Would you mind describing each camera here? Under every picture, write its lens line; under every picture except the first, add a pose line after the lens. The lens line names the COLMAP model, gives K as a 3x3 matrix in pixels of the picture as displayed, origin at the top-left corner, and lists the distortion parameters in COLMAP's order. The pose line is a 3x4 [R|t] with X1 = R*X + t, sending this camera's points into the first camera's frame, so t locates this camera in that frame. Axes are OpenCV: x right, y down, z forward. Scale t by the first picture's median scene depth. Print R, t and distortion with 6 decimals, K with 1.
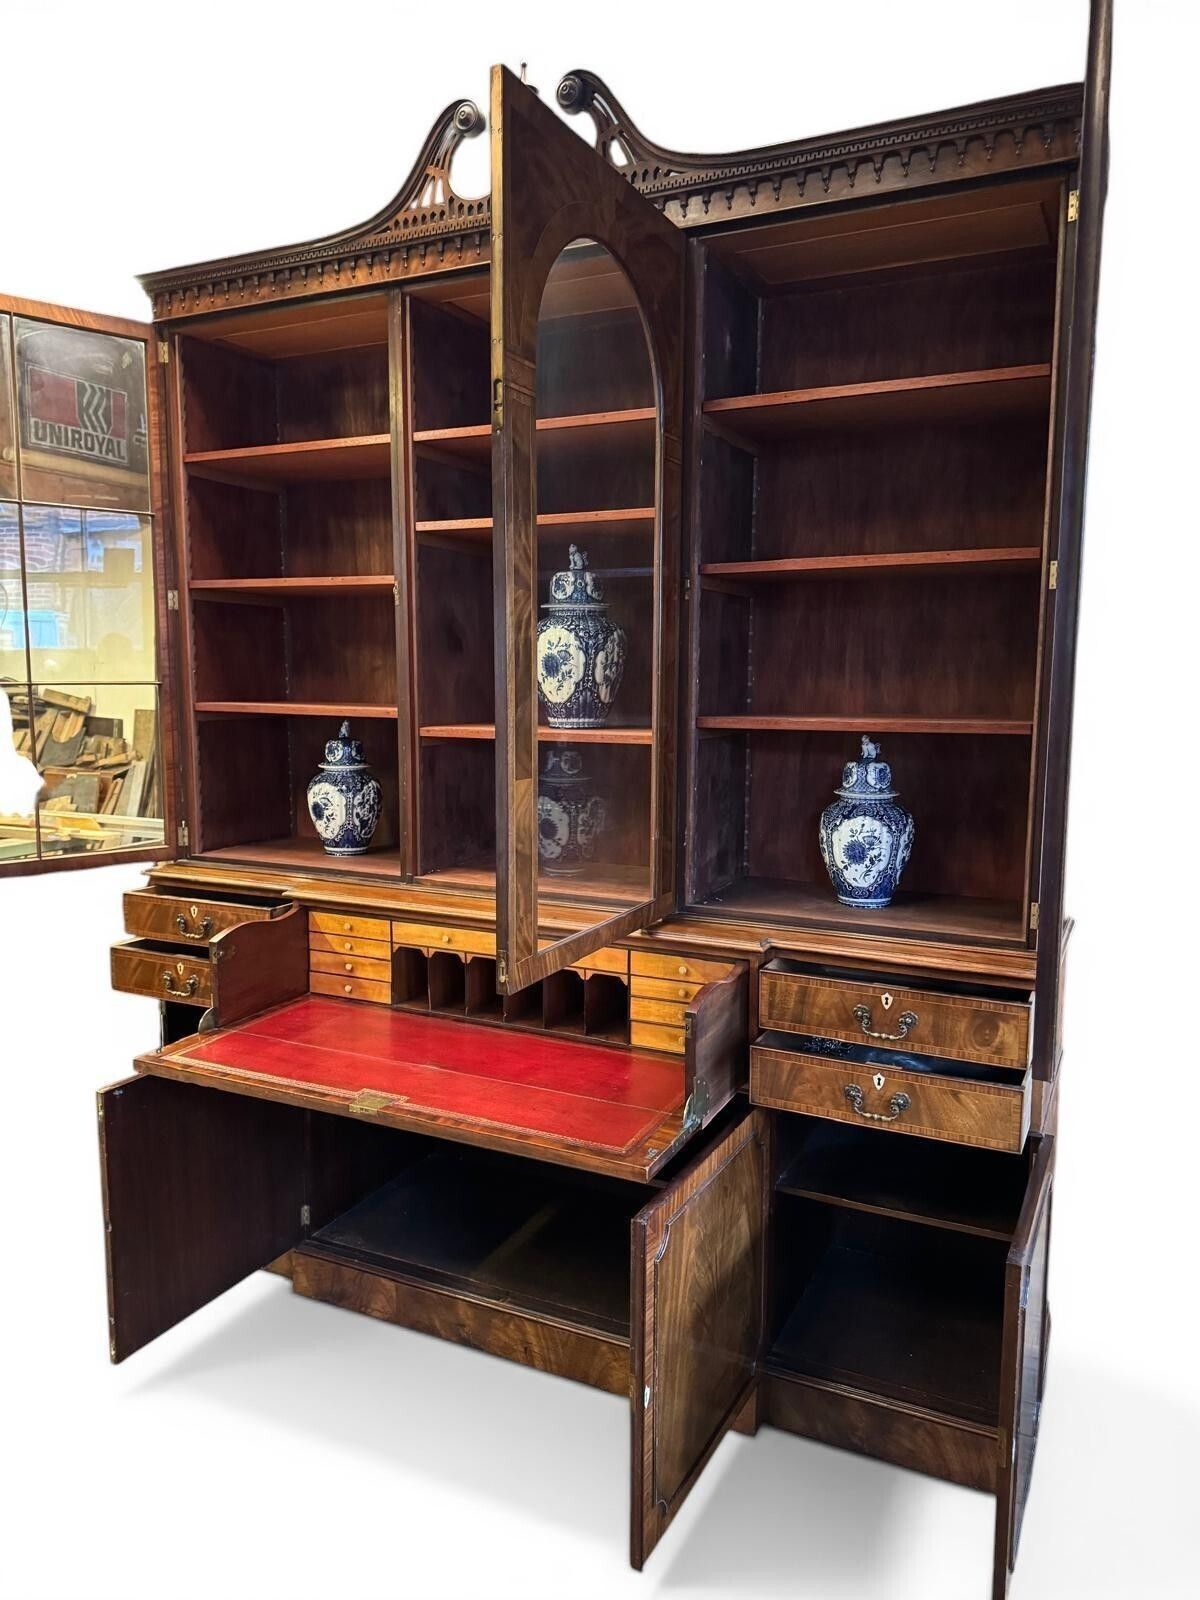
lens RADIAL K [[1163.9, 0, 587.9], [0, 1163.9, 796.3], [0, 0, 1]] dist [0.062272, -0.086501]
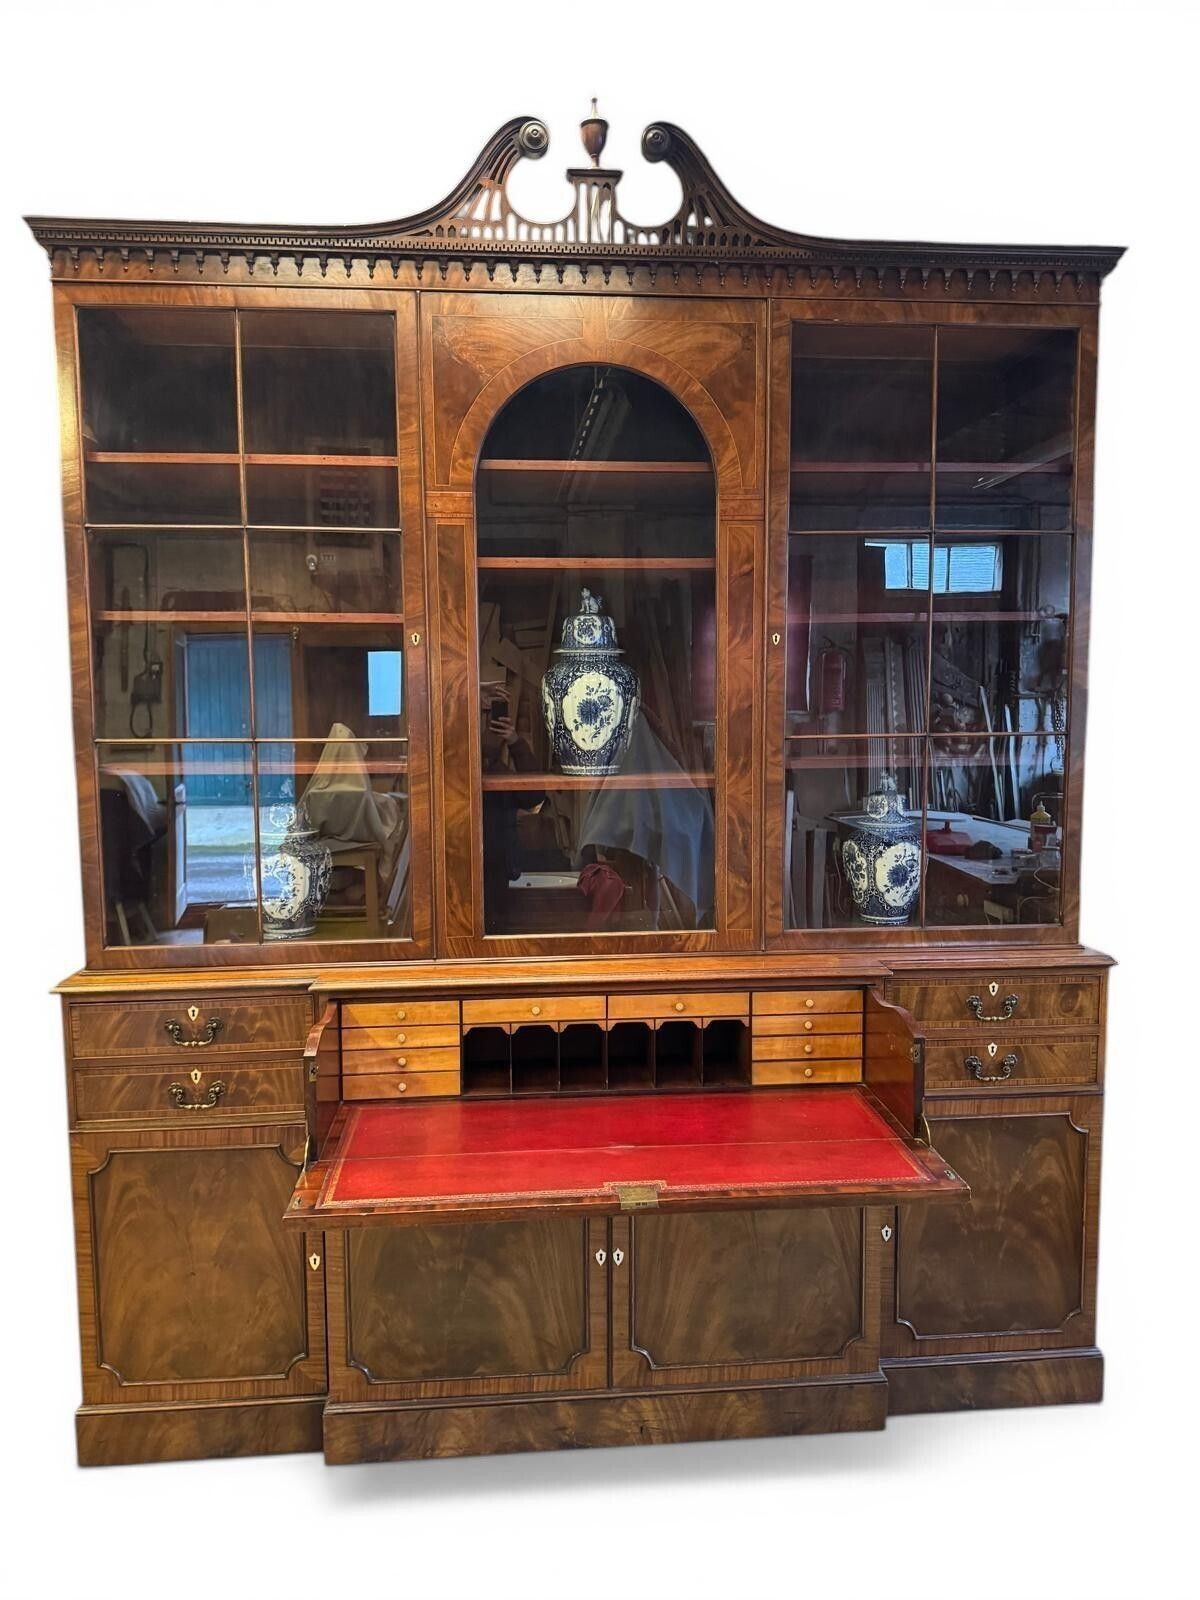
lens RADIAL K [[1146.7, 0, 606.8], [0, 1146.7, 792.4], [0, 0, 1]] dist [0.062827, -0.085720]
pose [[0.848513, -0.051533, 0.526660, -0.543825], [0.067984, 0.997615, -0.011915, -0.034670], [-0.524790, 0.045915, 0.849993, 0.192329]]
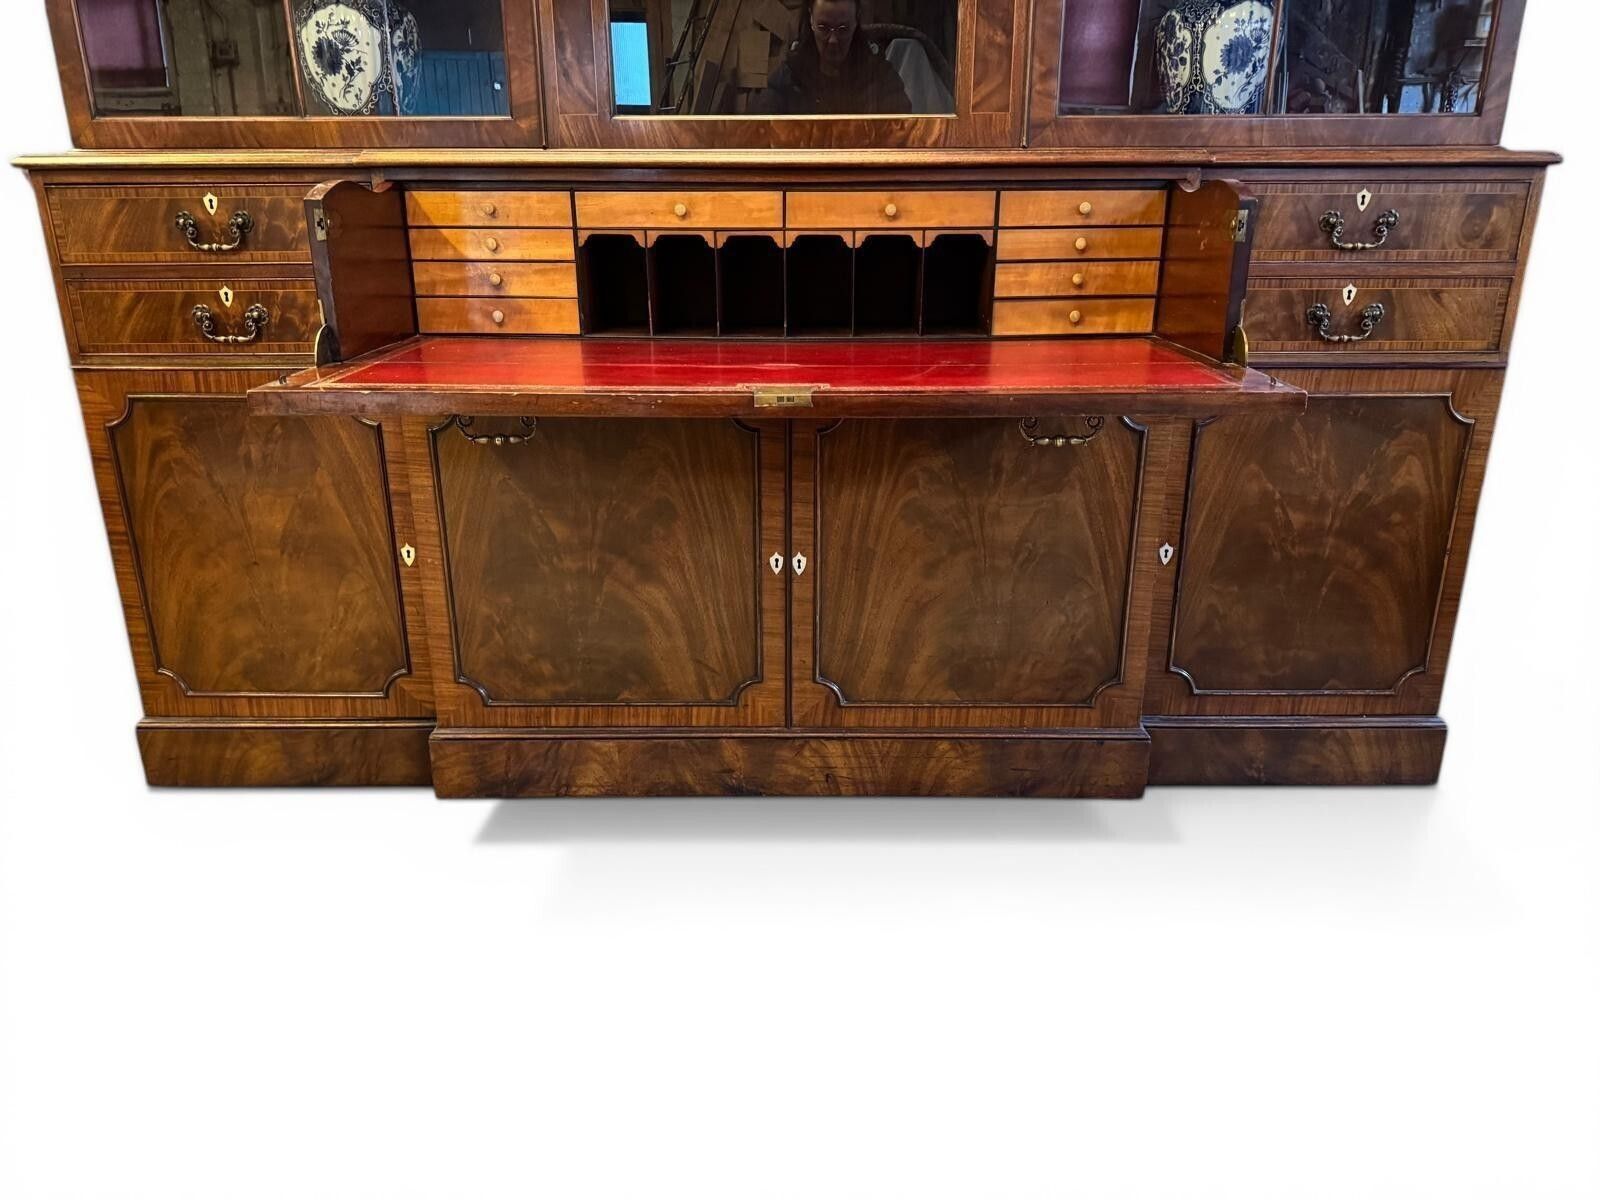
lens RADIAL K [[1163.9, 0, 803.2], [0, 1163.9, 610.7], [0, 0, 1]] dist [0.062272, -0.086501]
pose [[0.894010, -0.150578, 0.421986, -0.366973], [0.055113, 0.971641, 0.229951, 0.192451], [-0.444644, -0.182321, 0.876955, 0.367271]]
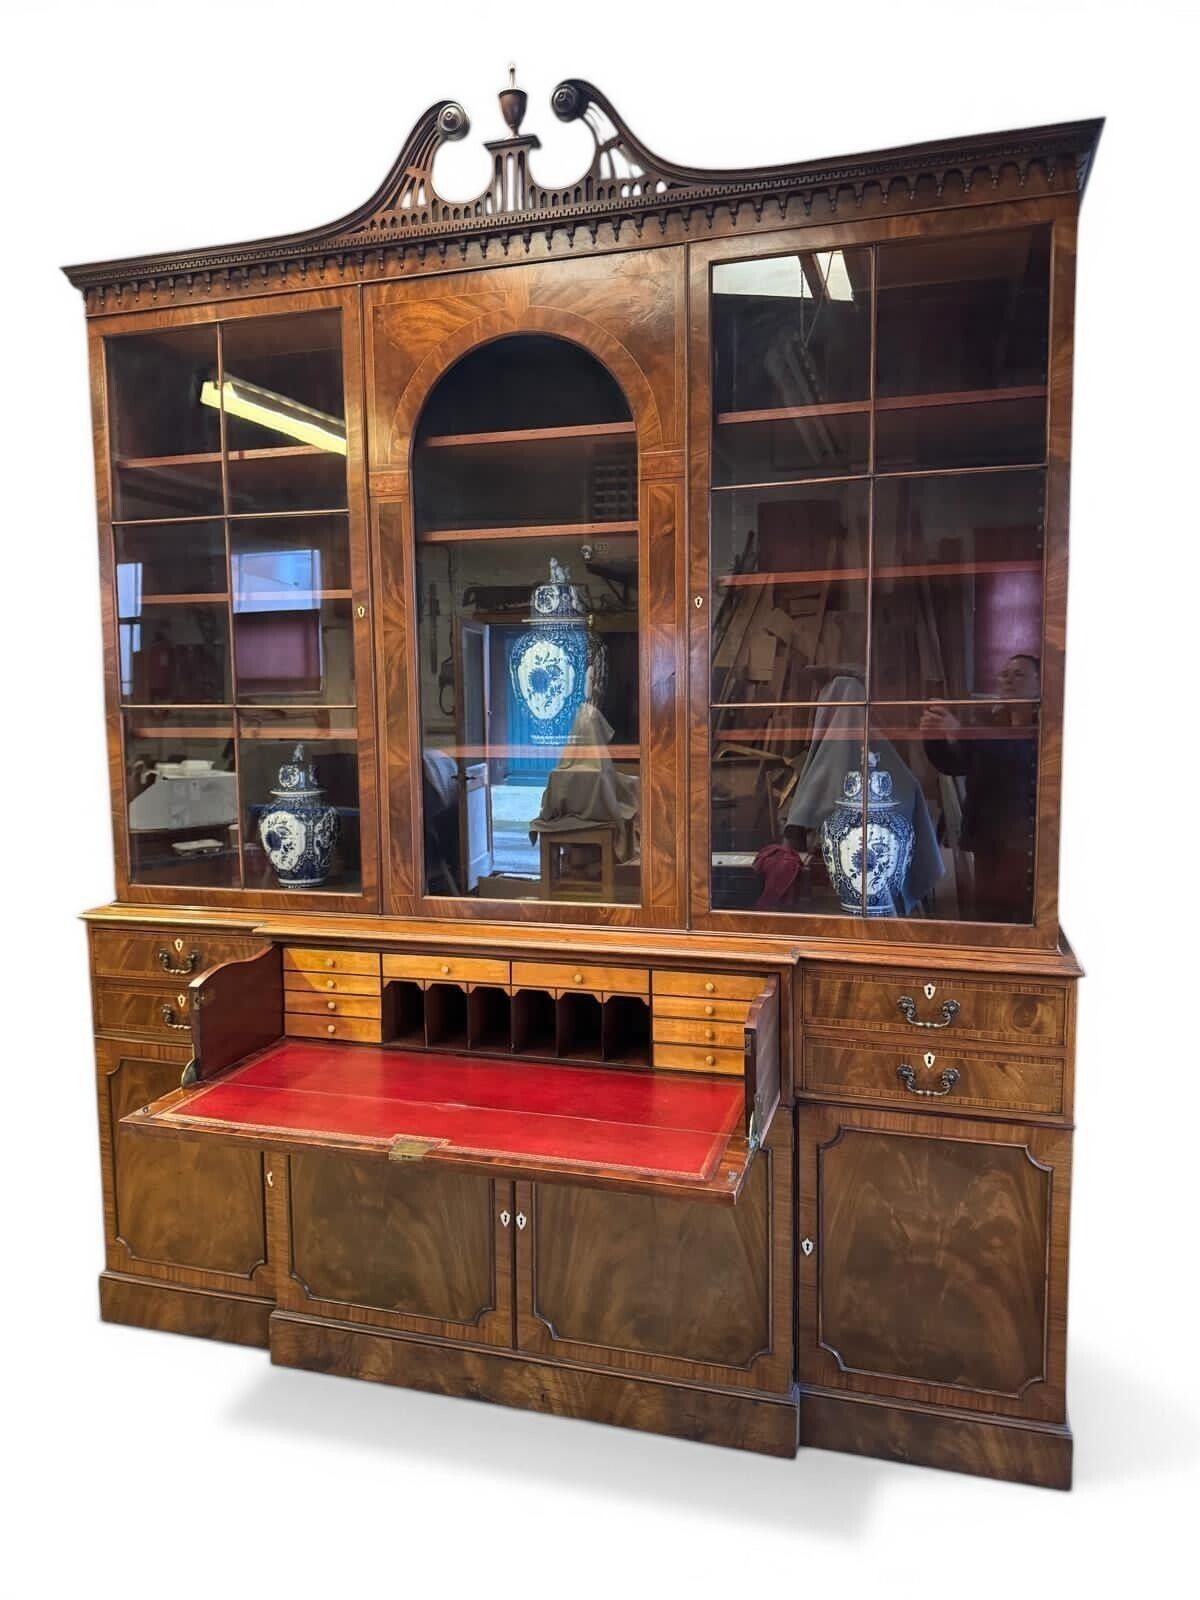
lens RADIAL K [[1163.9, 0, 598.1], [0, 1163.9, 788.0], [0, 0, 1]] dist [0.062272, -0.086501]
pose [[0.985416, -0.027901, 0.167860, -0.154660], [0.032636, 0.999142, -0.025514, 0.003280], [-0.167005, 0.030620, 0.985481, 0.037639]]
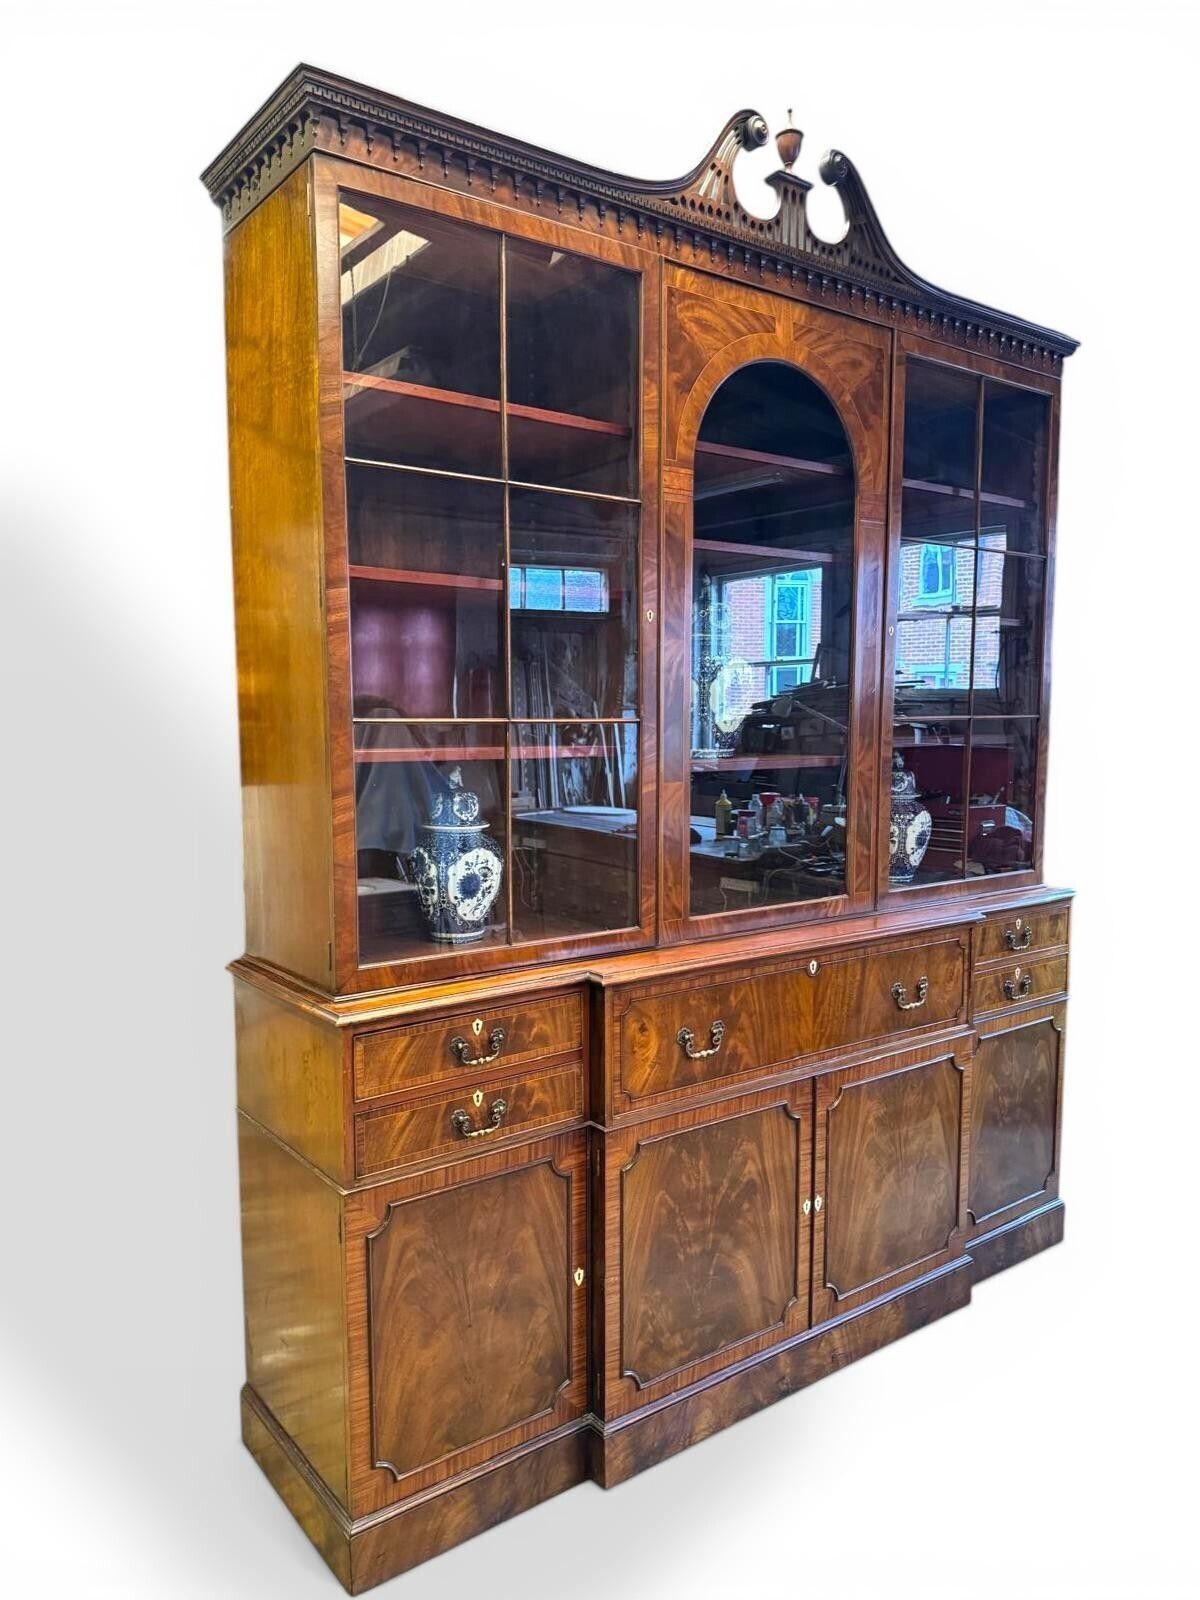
lens RADIAL K [[1146.7, 0, 601.8], [0, 1146.7, 810.4], [0, 0, 1]] dist [0.062827, -0.085720]
pose [[0.435589, -0.080242, 0.896562, -1.011859], [0.099306, 0.994223, 0.040735, -0.068208], [-0.894651, 0.071290, 0.441041, 0.697775]]
